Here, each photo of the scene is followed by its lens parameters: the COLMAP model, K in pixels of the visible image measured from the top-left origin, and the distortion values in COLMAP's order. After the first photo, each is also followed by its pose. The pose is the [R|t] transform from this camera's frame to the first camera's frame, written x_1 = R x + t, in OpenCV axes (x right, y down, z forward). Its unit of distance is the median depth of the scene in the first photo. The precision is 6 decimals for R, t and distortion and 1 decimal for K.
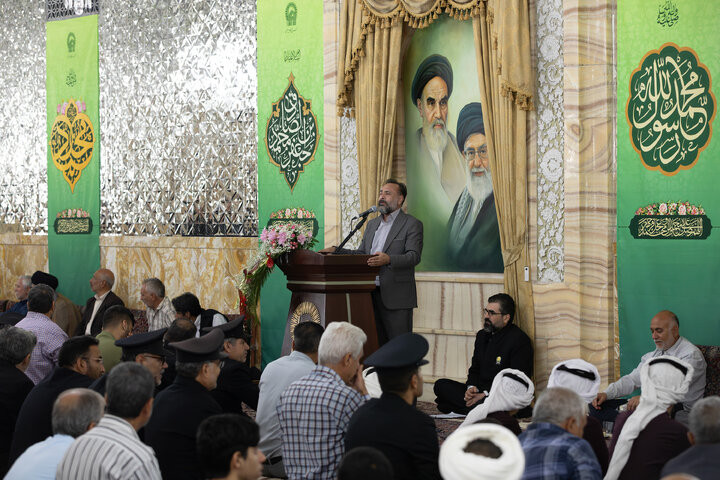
lens RADIAL K [[2214.7, 0, 360.0], [0, 2214.7, 240.0], [0, 0, 1]] dist [-0.061262, 0.059561]
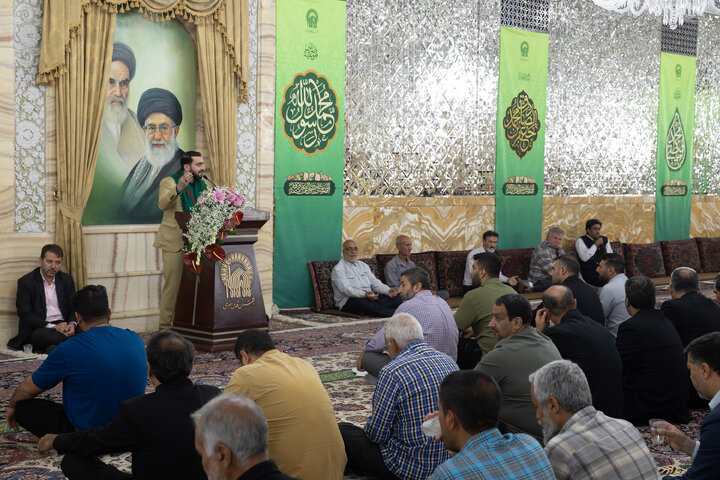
lens RADIAL K [[1091.6, 0, 338.3], [0, 1091.6, 225.6], [0, 0, 1]] dist [0.120538, 0.079365]
pose [[-0.088558, -0.039106, 0.995303, -0.624919], [-0.000602, 0.999231, 0.039206, -0.009507], [-0.996071, 0.002872, -0.088513, 1.030448]]
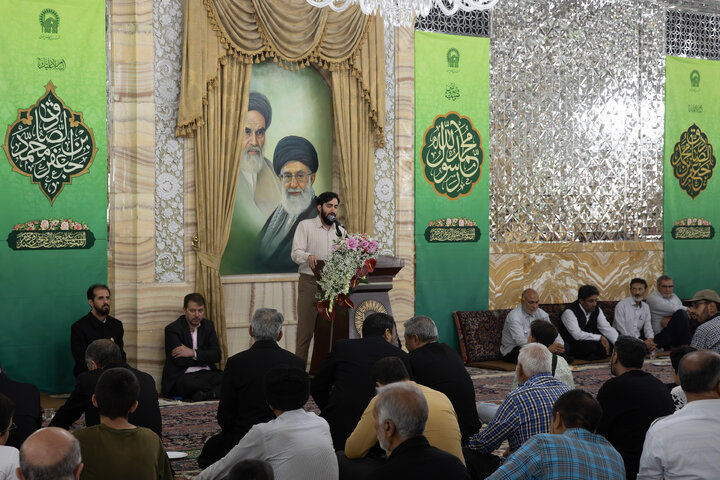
lens RADIAL K [[1293.0, 0, 360.0], [0, 1293.0, 240.0], [0, 0, 1]] dist [0.158253, 0.135039]
pose [[0.039418, -0.007094, 0.999198, -0.726540], [0.014790, 0.999869, 0.006515, -0.008577], [-0.999113, 0.014522, 0.039517, 1.010504]]
